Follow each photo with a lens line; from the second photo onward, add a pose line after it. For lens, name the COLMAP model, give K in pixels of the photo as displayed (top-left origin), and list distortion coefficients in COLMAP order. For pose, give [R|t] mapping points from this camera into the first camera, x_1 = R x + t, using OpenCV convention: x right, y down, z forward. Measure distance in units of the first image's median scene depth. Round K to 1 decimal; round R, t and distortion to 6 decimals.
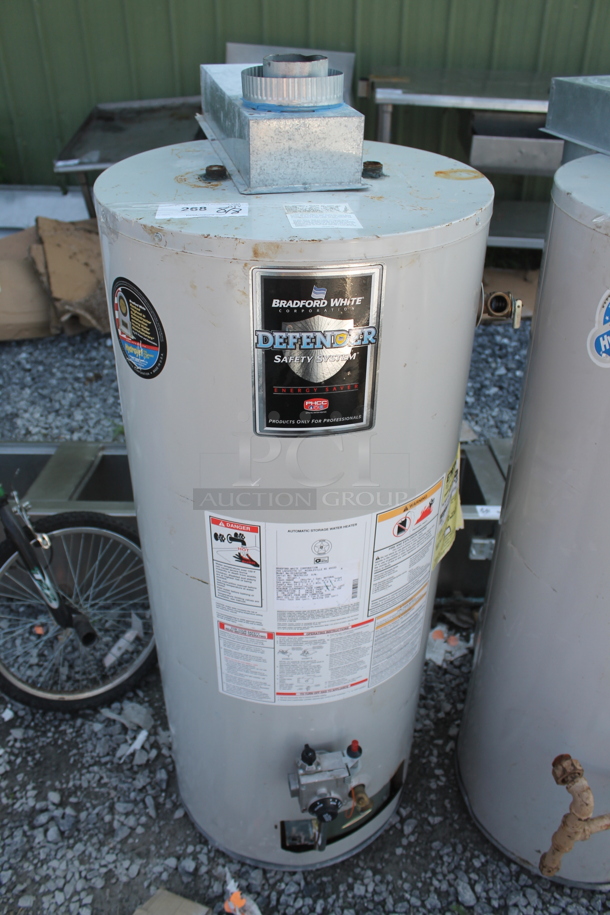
lens RADIAL K [[781.4, 0, 305.0], [0, 781.4, 457.5], [0, 0, 1]] dist [-0.189918, 0.178614]
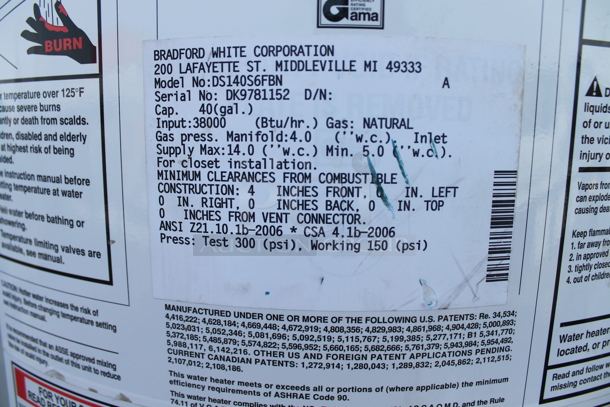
lens RADIAL K [[521.0, 0, 305.0], [0, 521.0, 203.5], [0, 0, 1]] dist [-0.189918, 0.178614]
pose [[0.982478, 0.035982, -0.182871, 0.034989], [-0.107259, 0.911577, -0.396892, 0.231385], [0.152420, 0.409553, 0.899464, 0.865992]]
